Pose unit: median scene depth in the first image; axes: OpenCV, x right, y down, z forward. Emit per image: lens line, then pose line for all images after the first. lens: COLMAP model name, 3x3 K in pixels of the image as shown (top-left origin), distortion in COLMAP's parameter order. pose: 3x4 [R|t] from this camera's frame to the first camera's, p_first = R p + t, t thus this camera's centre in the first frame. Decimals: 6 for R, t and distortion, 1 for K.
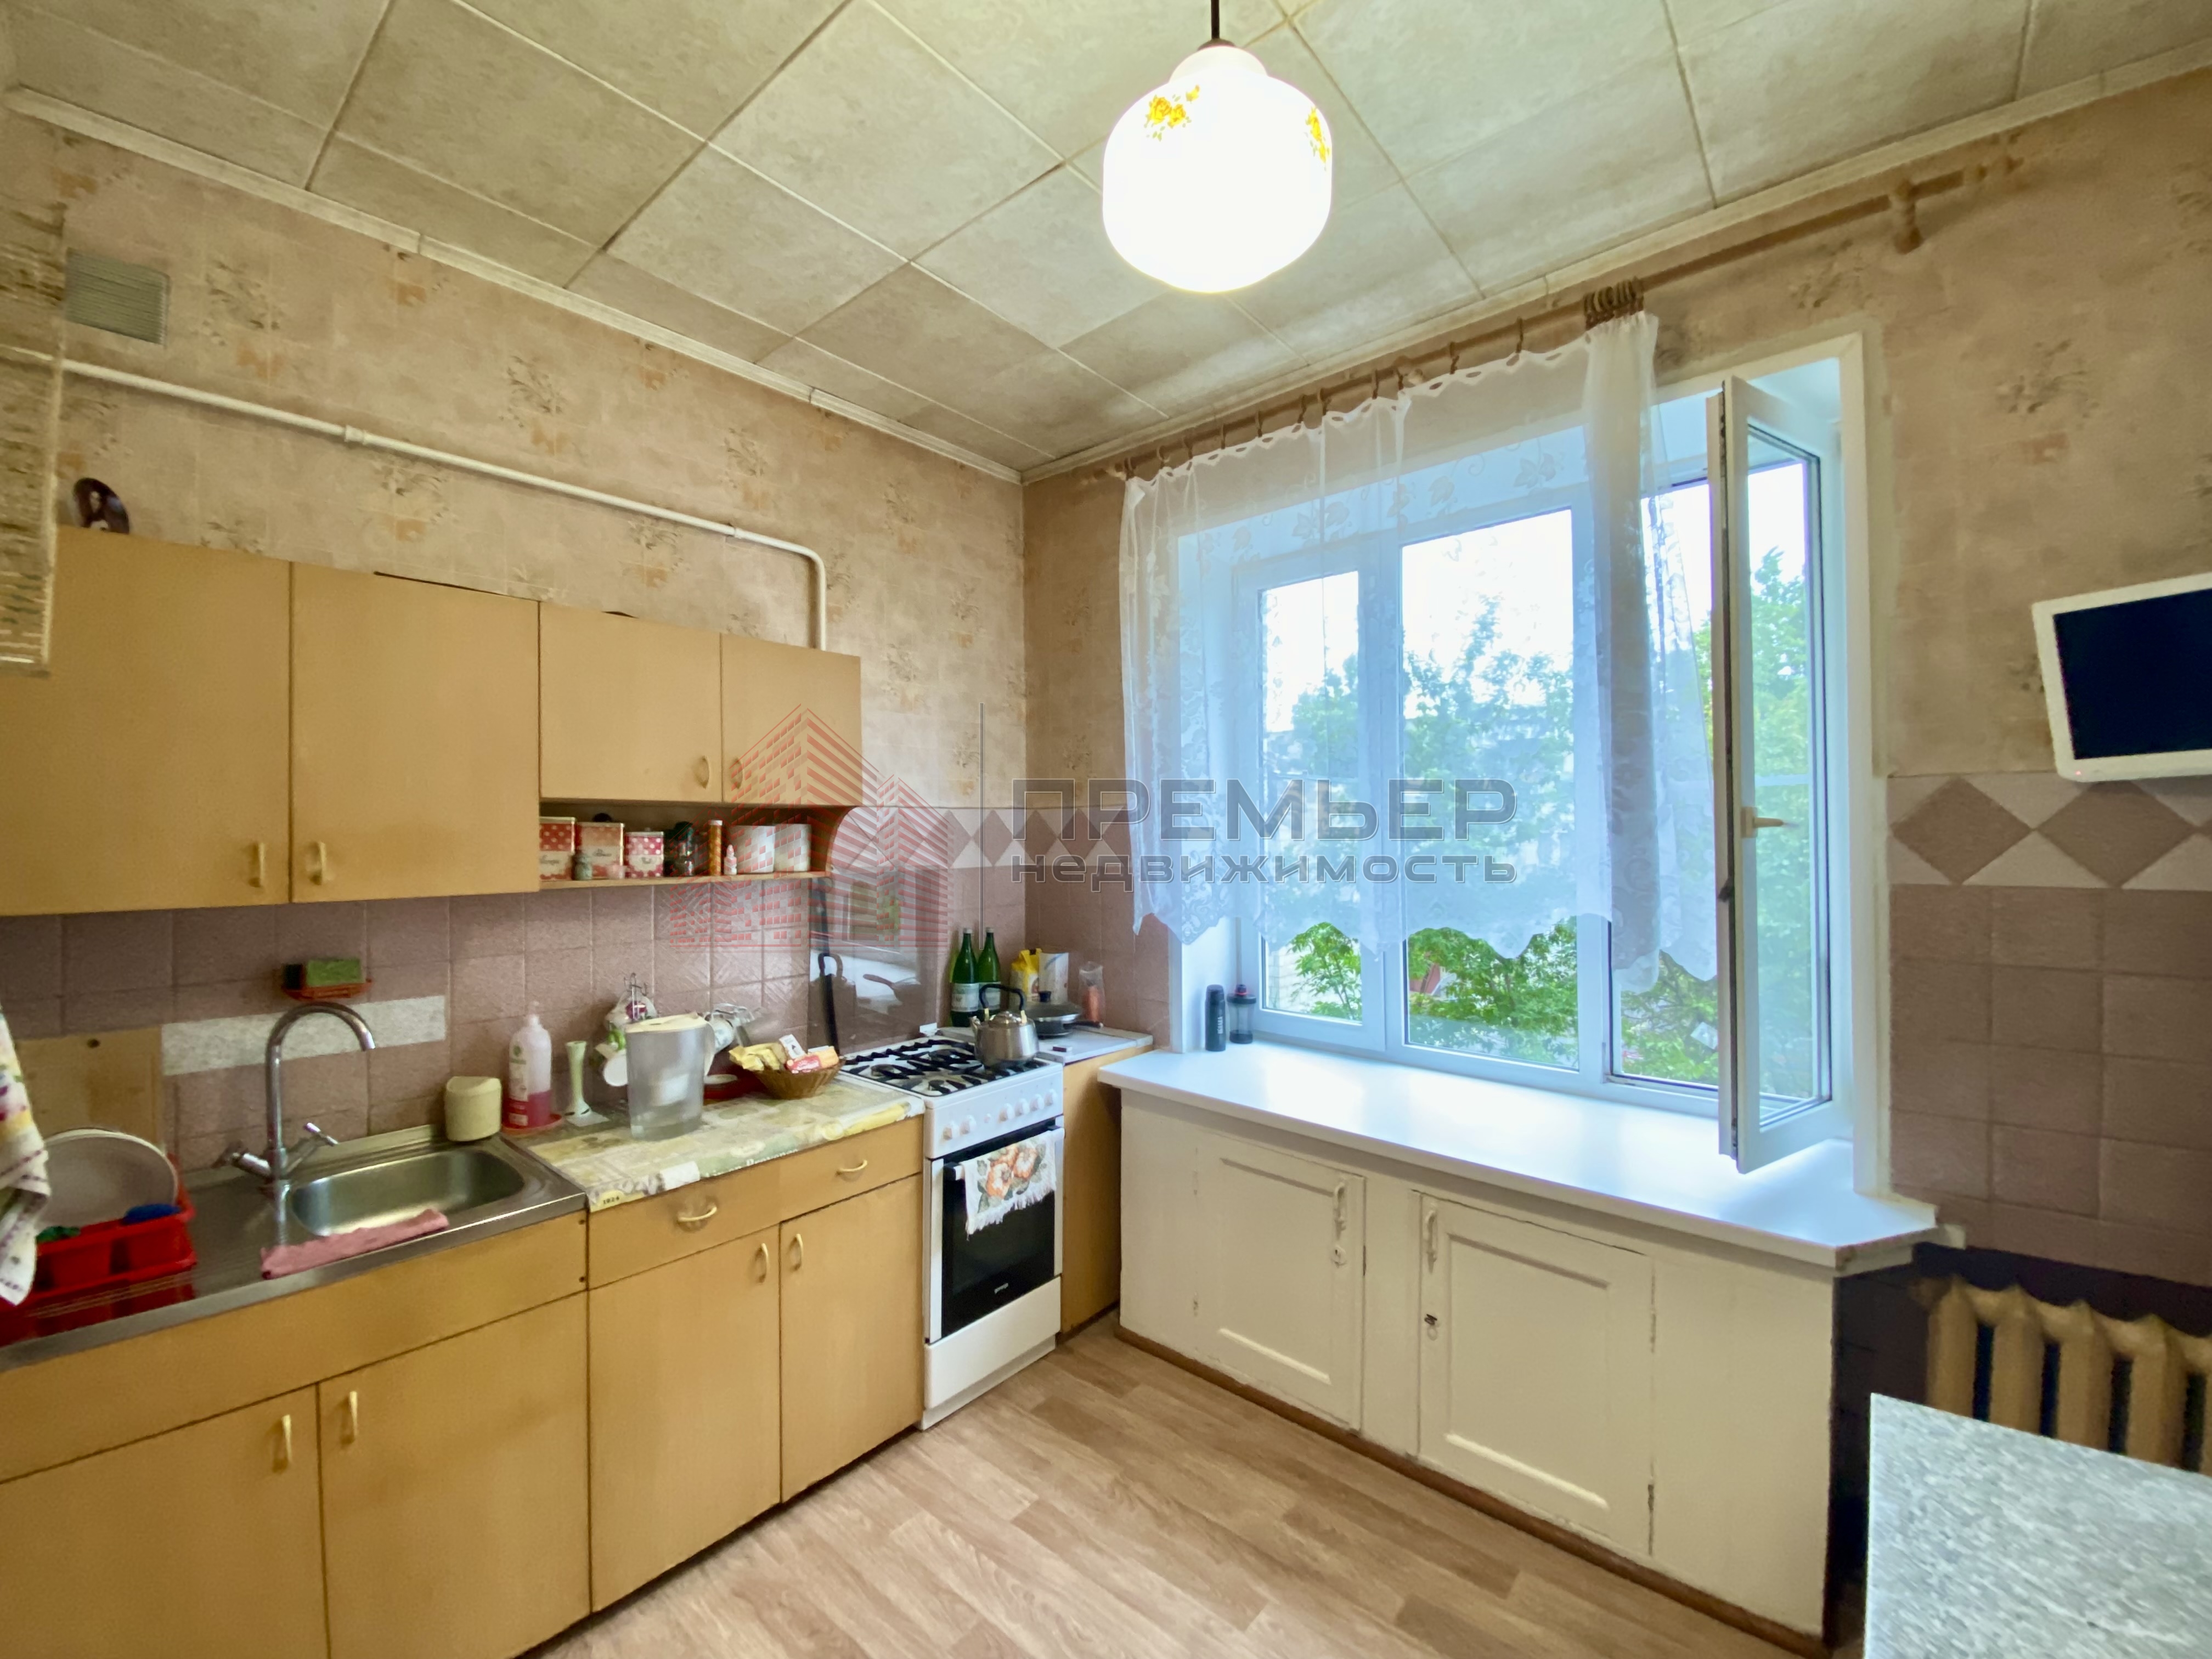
lens RADIAL K [[899.8, 0, 1101.5], [0, 899.8, 828.6], [0, 0, 1]] dist [0.027578, -0.021430]
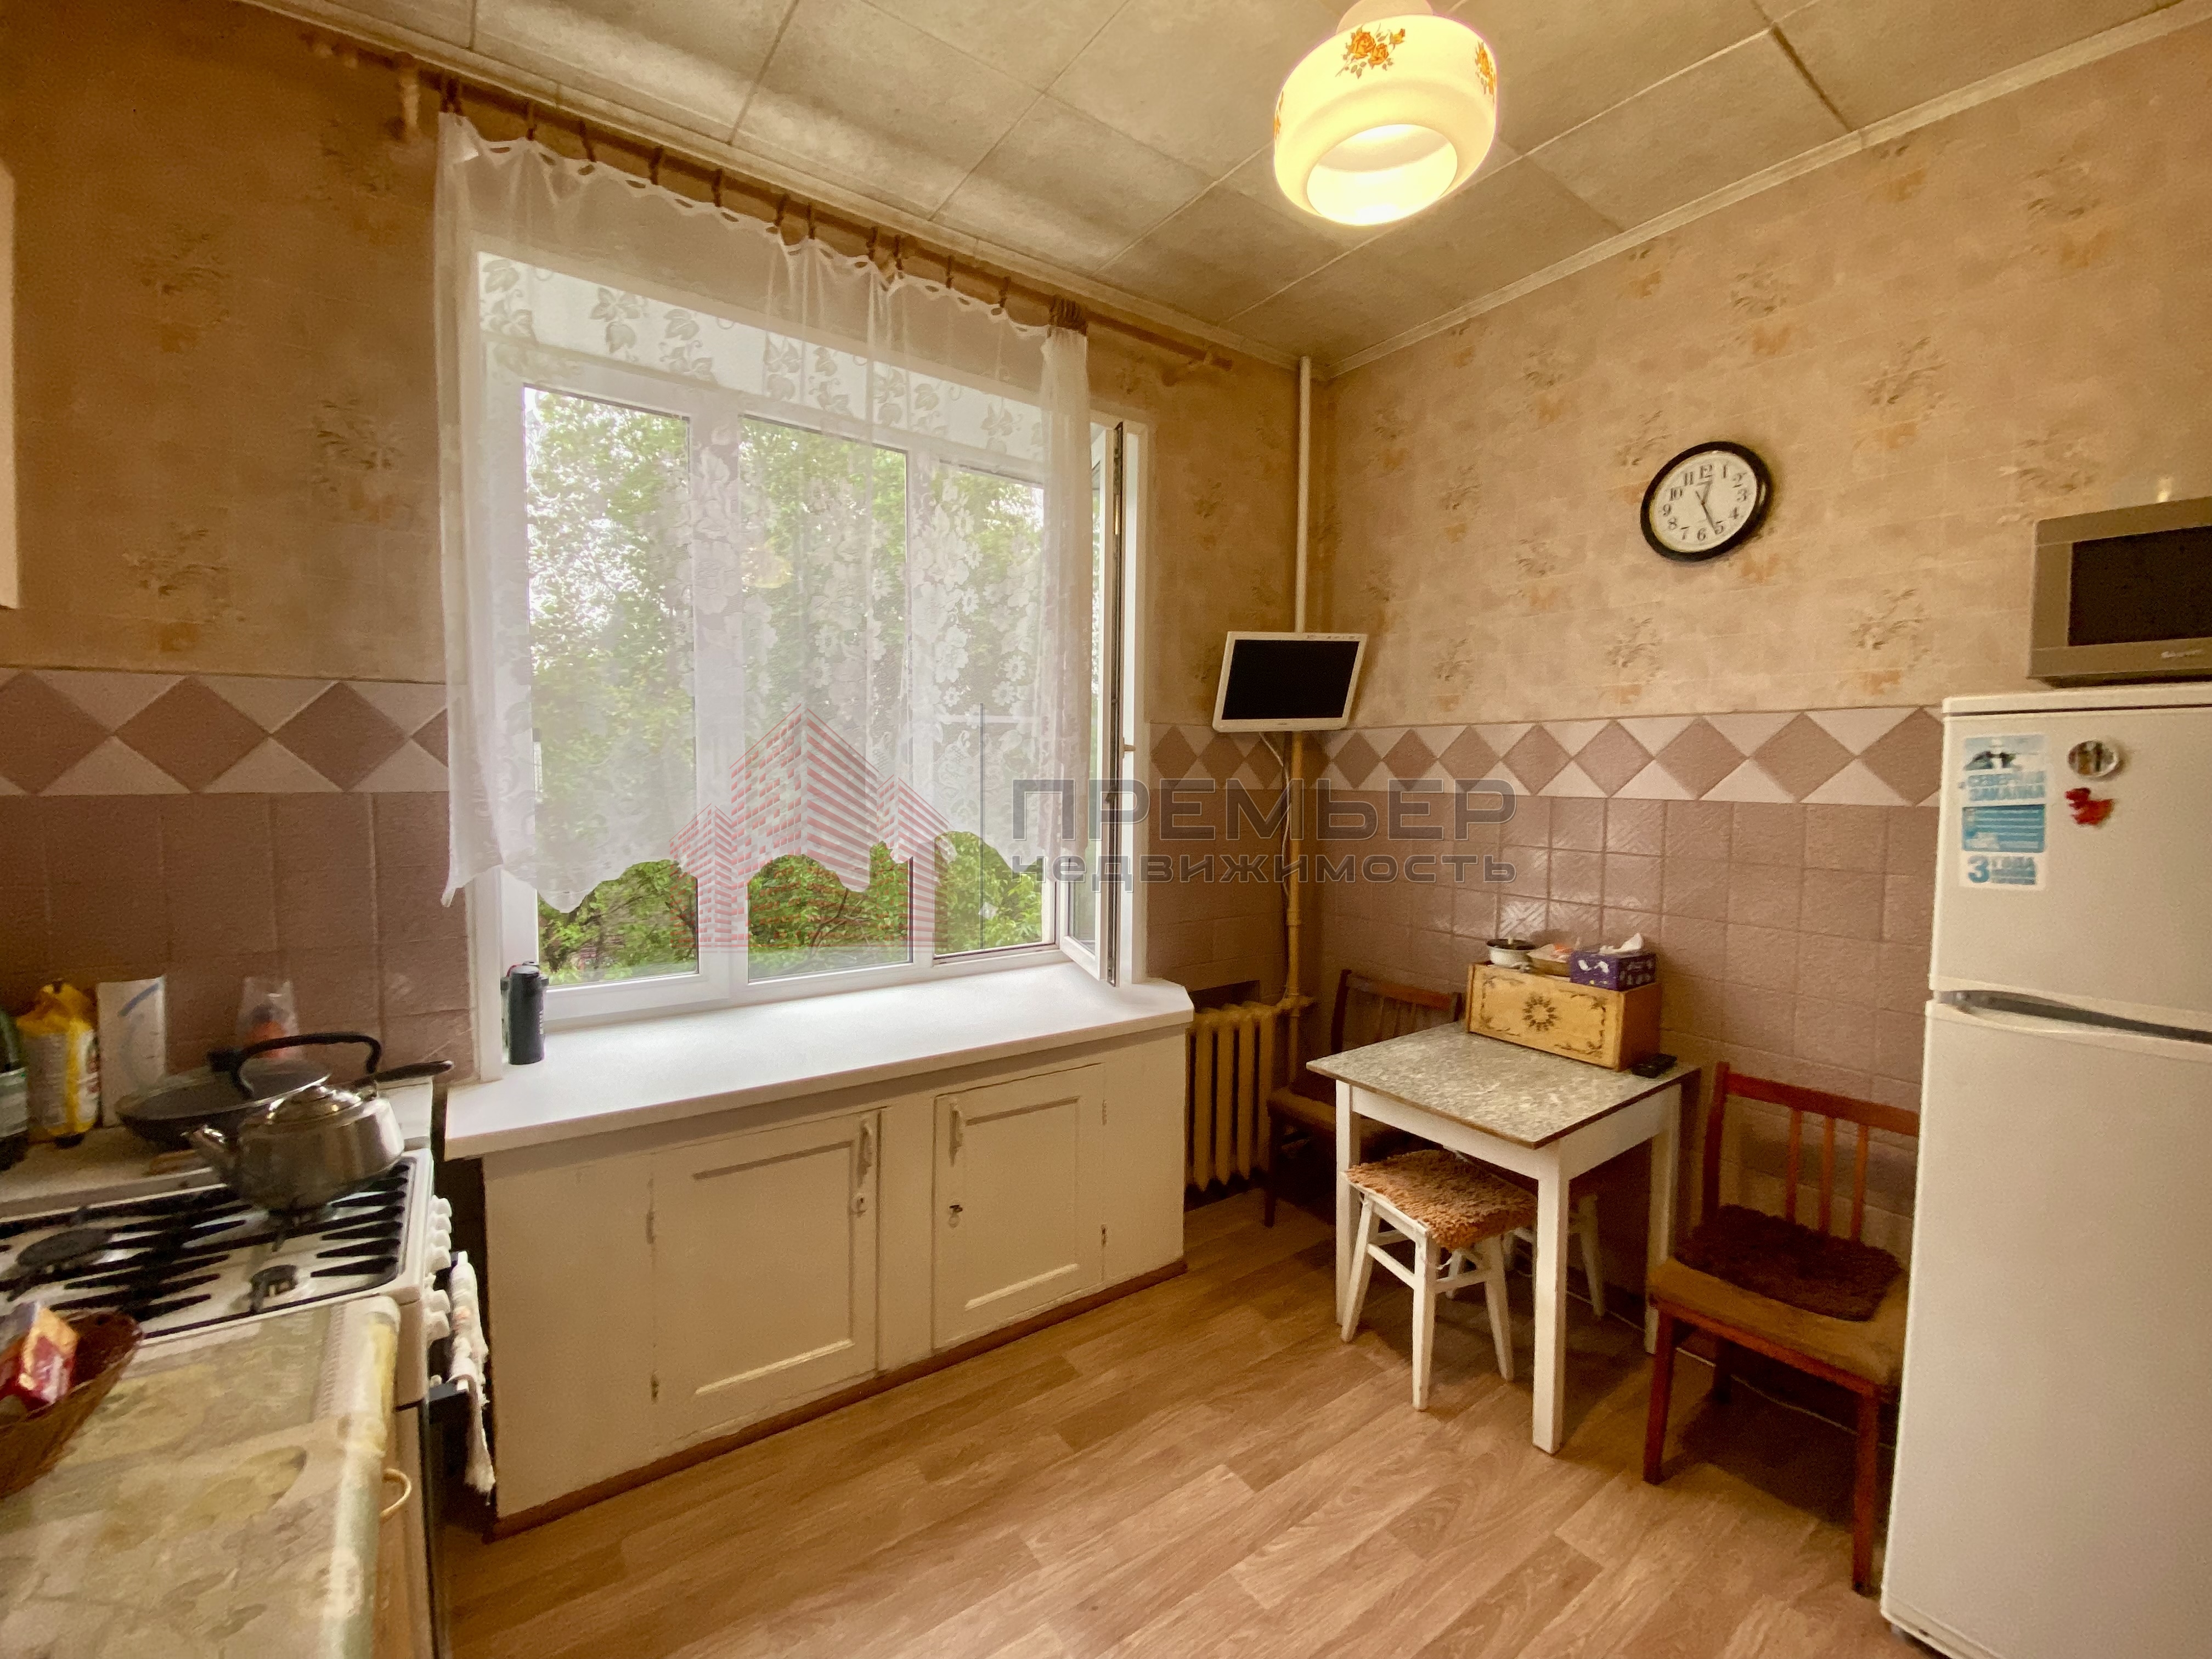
lens RADIAL K [[892.2, 0, 1102.2], [0, 892.2, 827.9], [0, 0, 1]] dist [0.027755, -0.024340]
pose [[0.248752, -0.052289, 0.967155, -0.582002], [-0.017229, 0.998145, 0.058395, 0.033755], [-0.968414, -0.031189, 0.247390, 0.590699]]
